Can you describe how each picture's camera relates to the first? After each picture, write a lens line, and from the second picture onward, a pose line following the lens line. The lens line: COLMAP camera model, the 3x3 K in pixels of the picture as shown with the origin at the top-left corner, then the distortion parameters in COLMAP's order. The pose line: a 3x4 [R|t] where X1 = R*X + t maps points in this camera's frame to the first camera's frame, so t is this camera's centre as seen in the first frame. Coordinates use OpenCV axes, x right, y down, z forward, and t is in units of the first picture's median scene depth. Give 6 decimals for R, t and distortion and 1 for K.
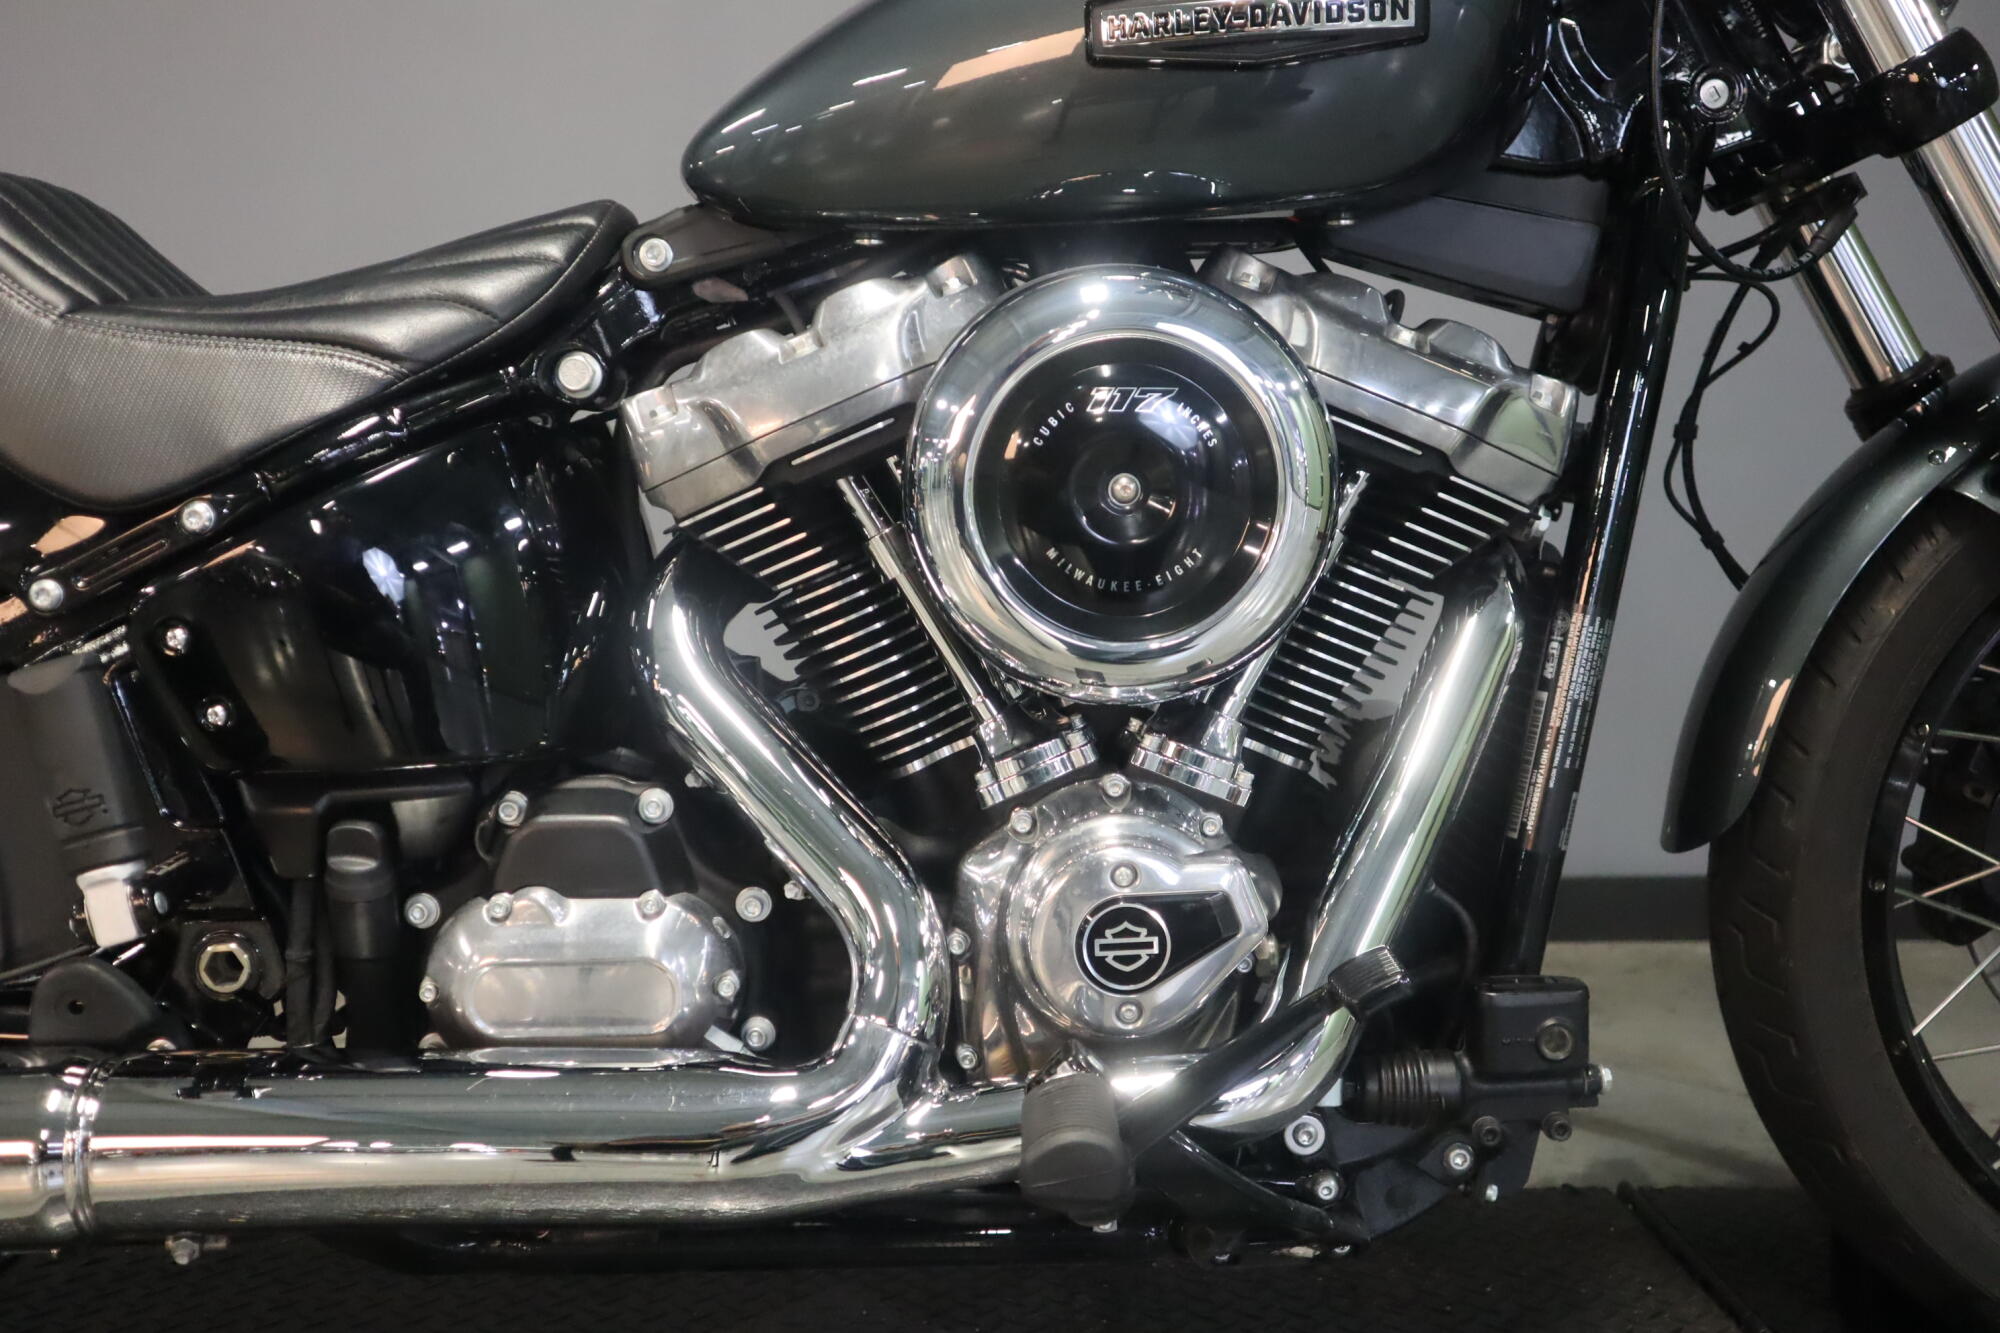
lens RADIAL K [[2089.1, 0, 1003.3], [0, 2089.1, 661.3], [0, 0, 1]] dist [0.010800, 0.000000]
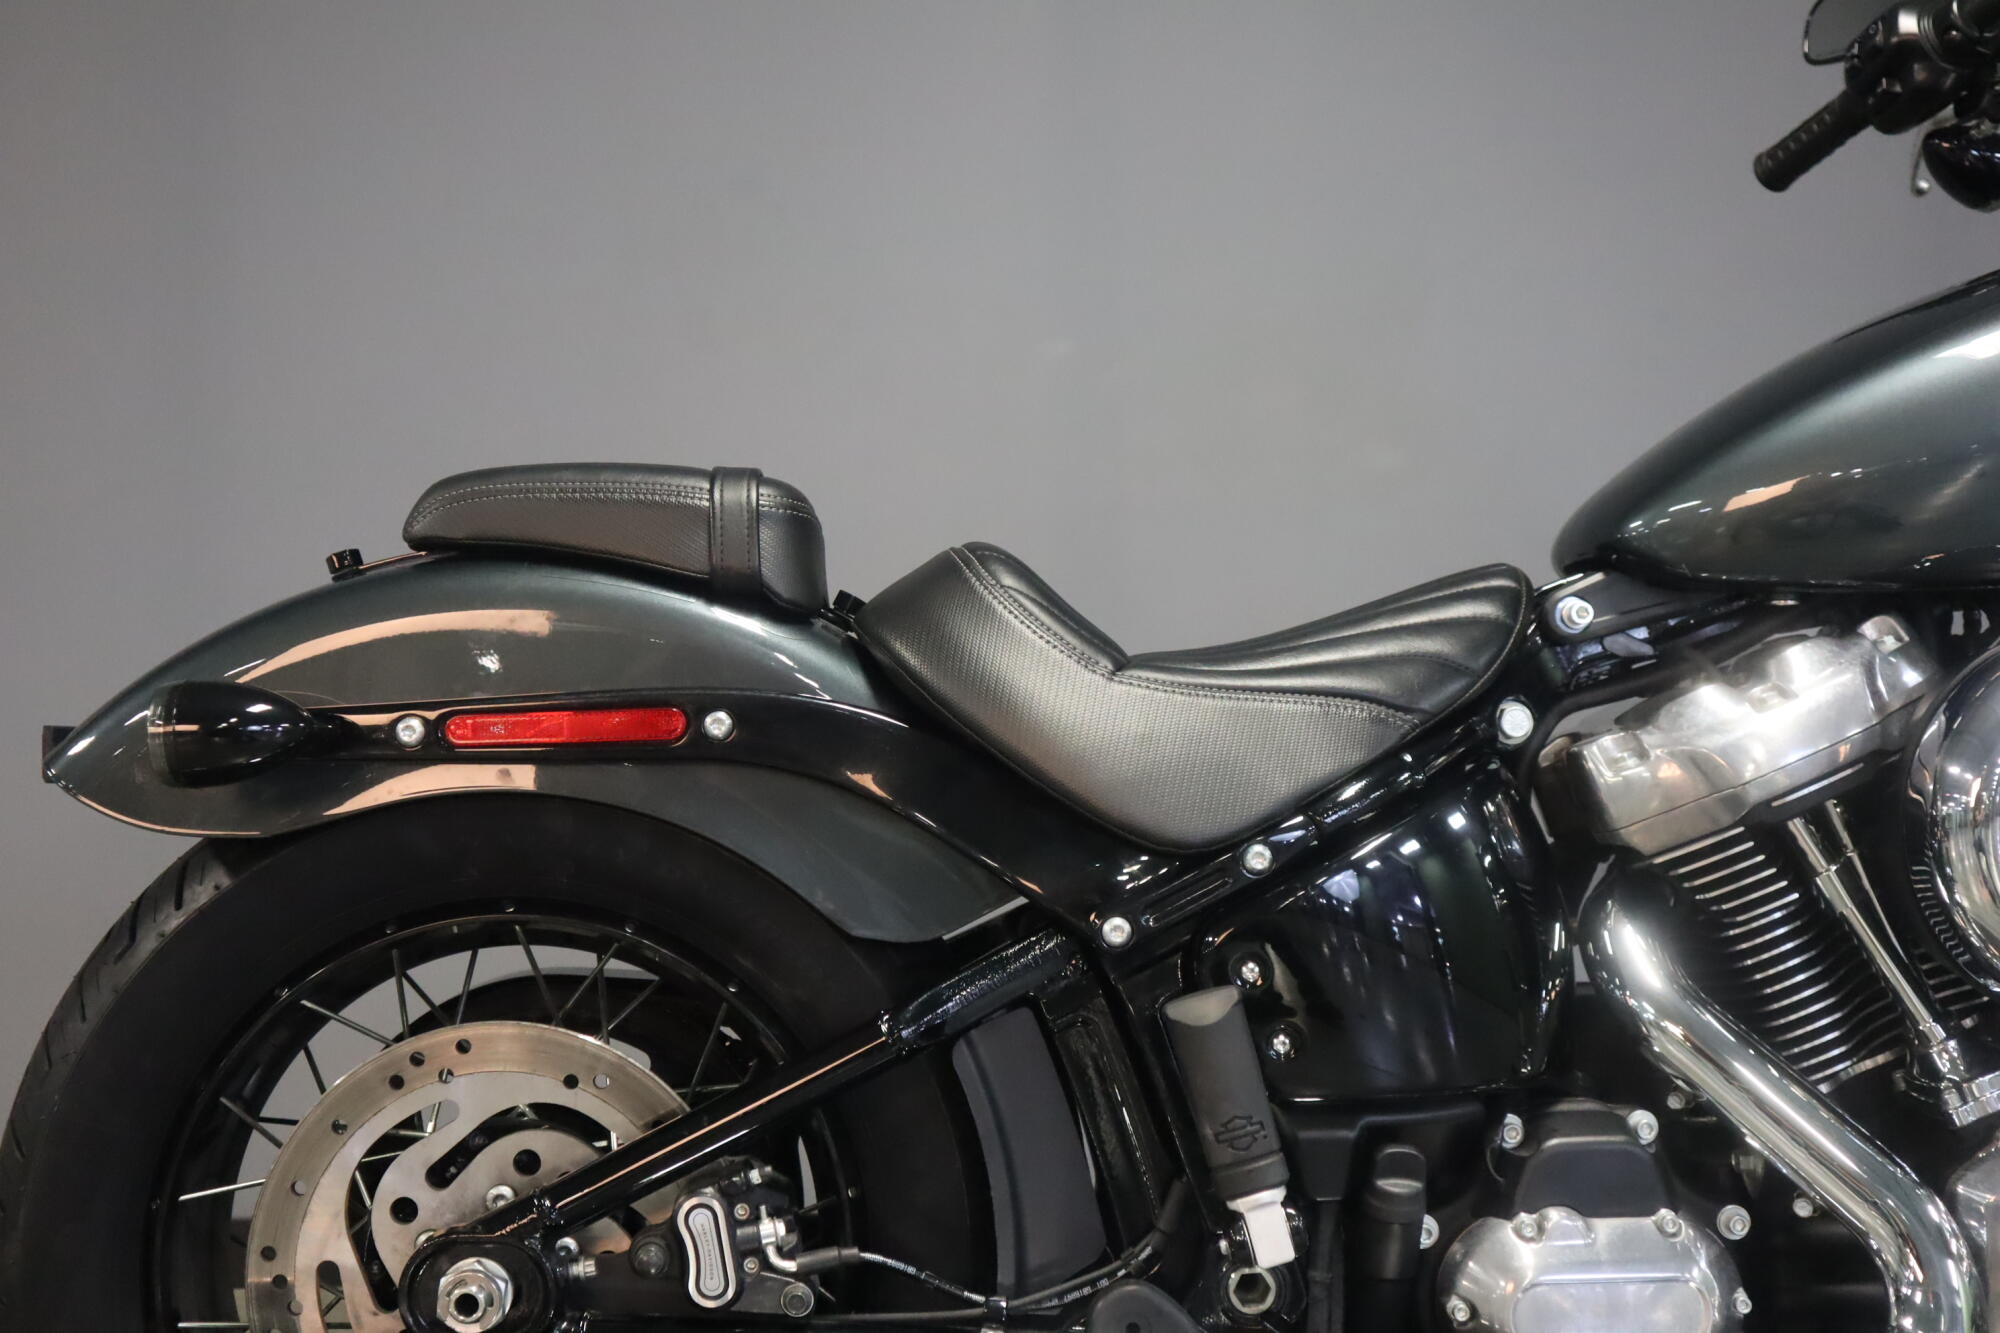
lens RADIAL K [[2089.1, 0, 994.7], [0, 2089.1, 669.2], [0, 0, 1]] dist [0.010800, 0.000000]
pose [[0.999264, -0.002302, 0.038288, -0.541865], [0.007881, 0.989223, -0.146202, -0.008324], [-0.037539, 0.146396, 0.988513, -0.072502]]
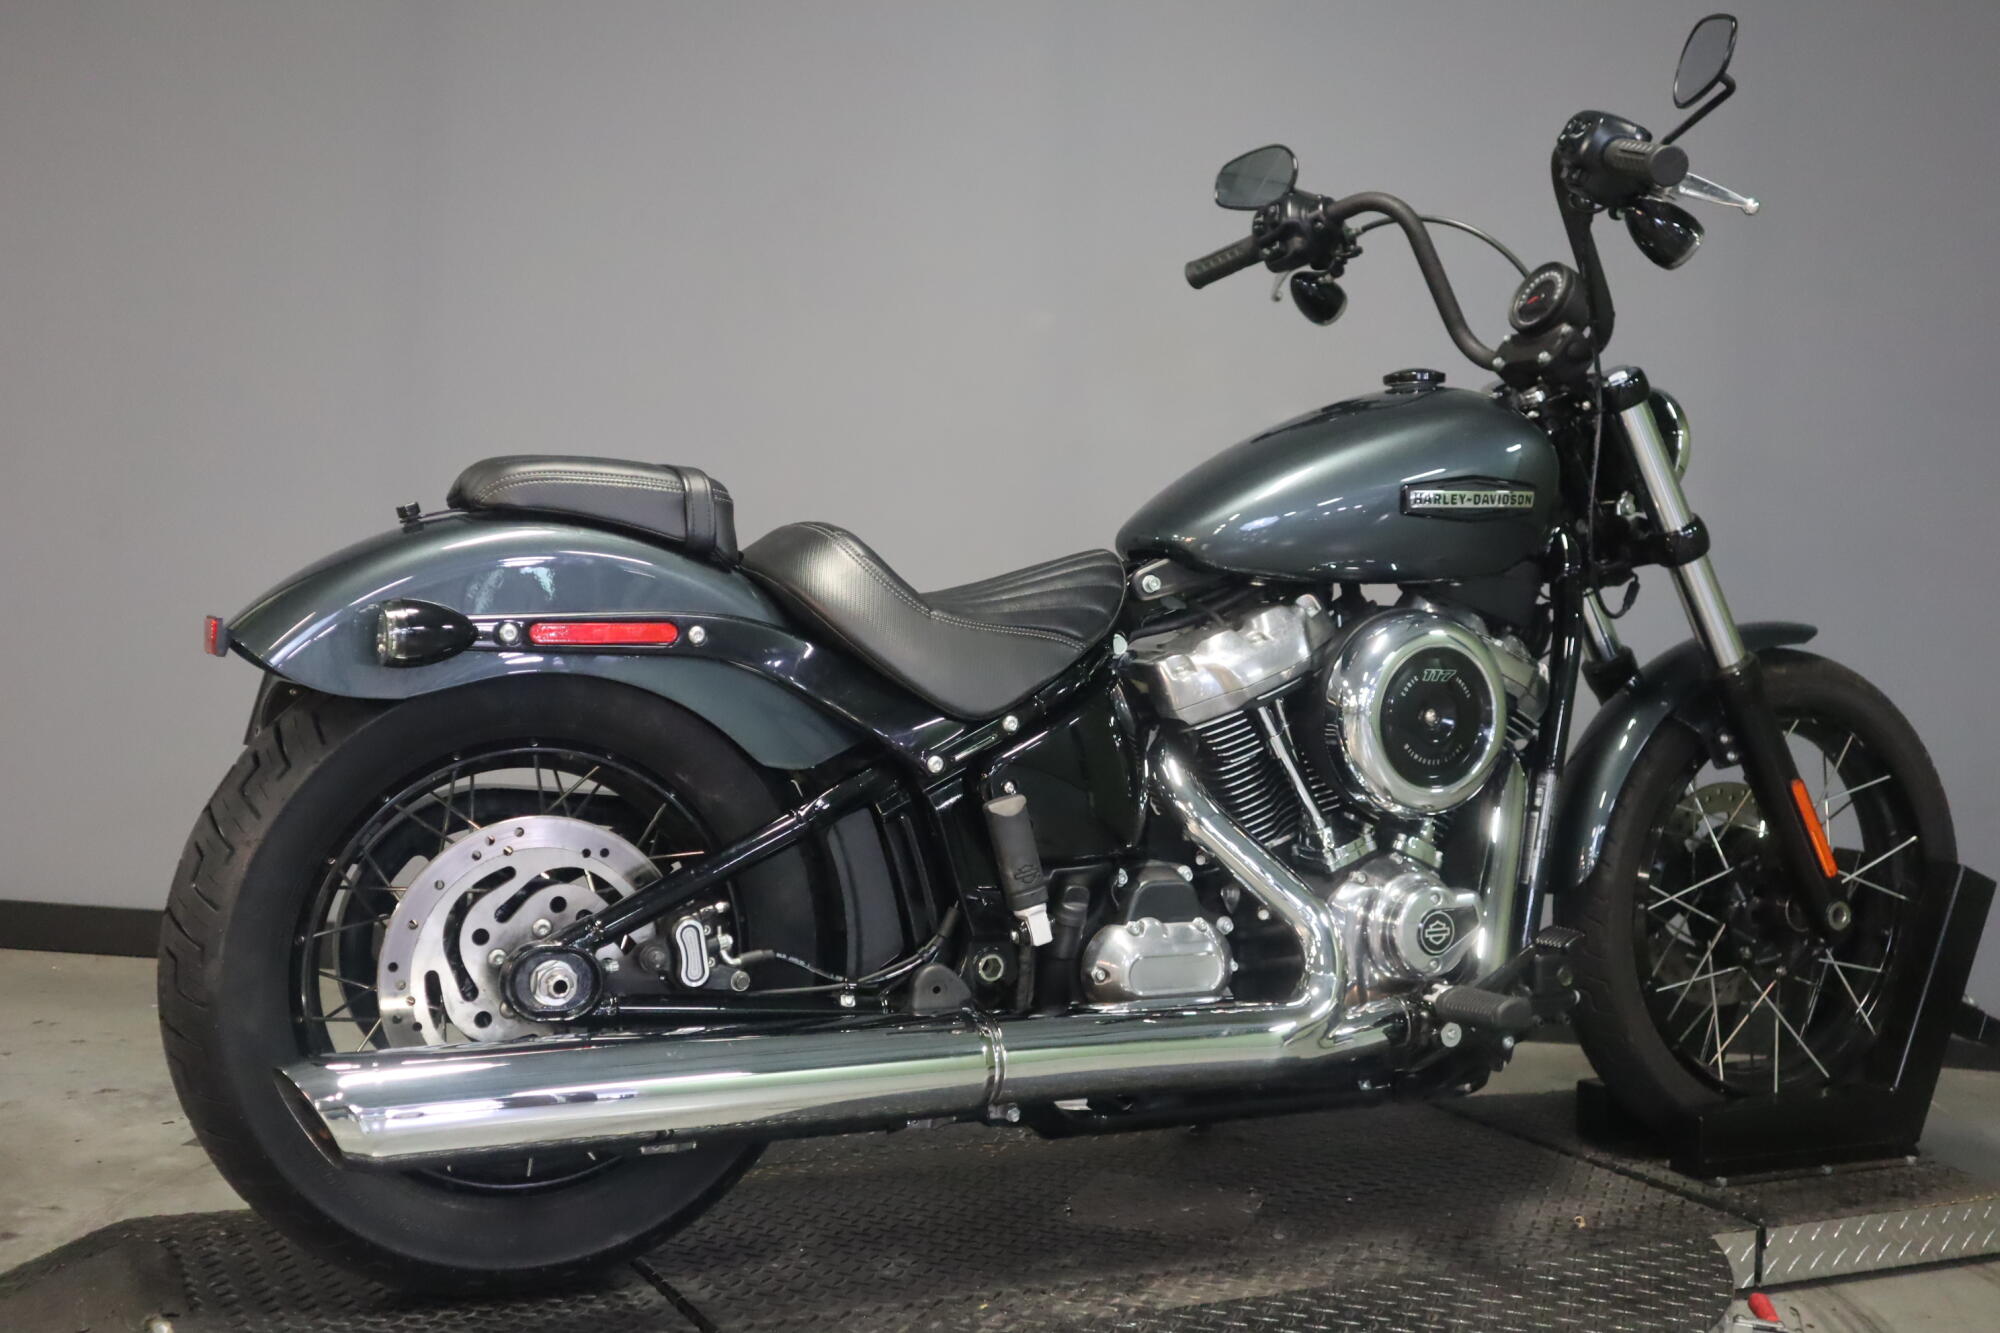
lens RADIAL K [[2103.8, 0, 1019.1], [0, 2103.8, 671.3], [0, 0, 1]] dist [0.004928, 0.000000]
pose [[0.897404, 0.022287, 0.440647, -1.172328], [0.005688, 0.998056, -0.062064, 0.002005], [-0.441173, 0.058203, 0.895533, -0.681432]]
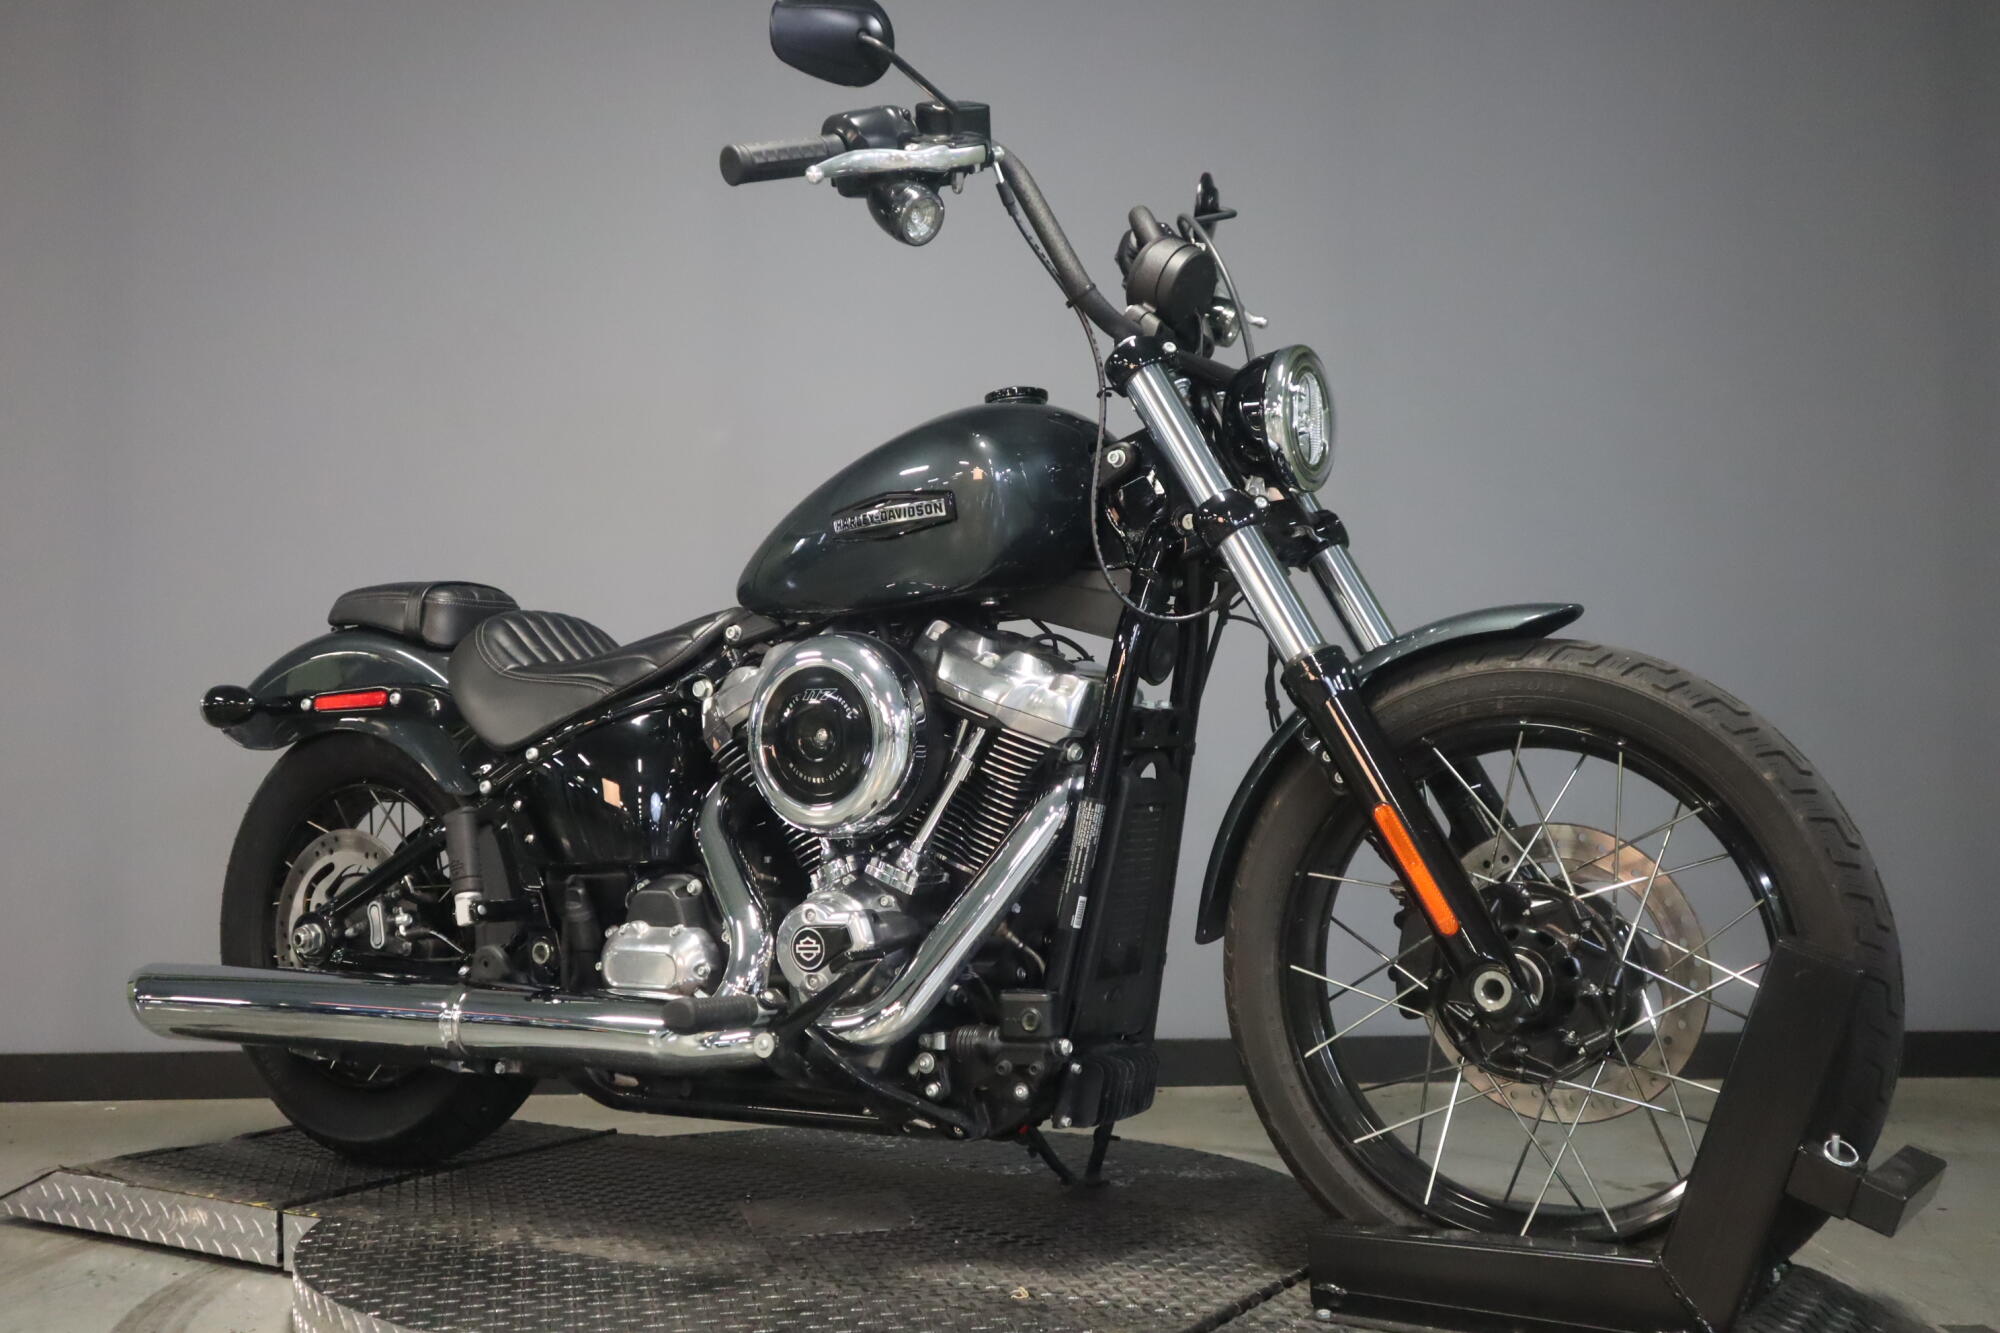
lens RADIAL K [[2089.1, 0, 995.2], [0, 2089.1, 661.6], [0, 0, 1]] dist [0.010800, 0.000000]
pose [[0.832782, -0.034139, -0.552548, 1.300304], [-0.051167, 0.989078, -0.138227, 0.122082], [0.551232, 0.143385, 0.821939, -0.635013]]
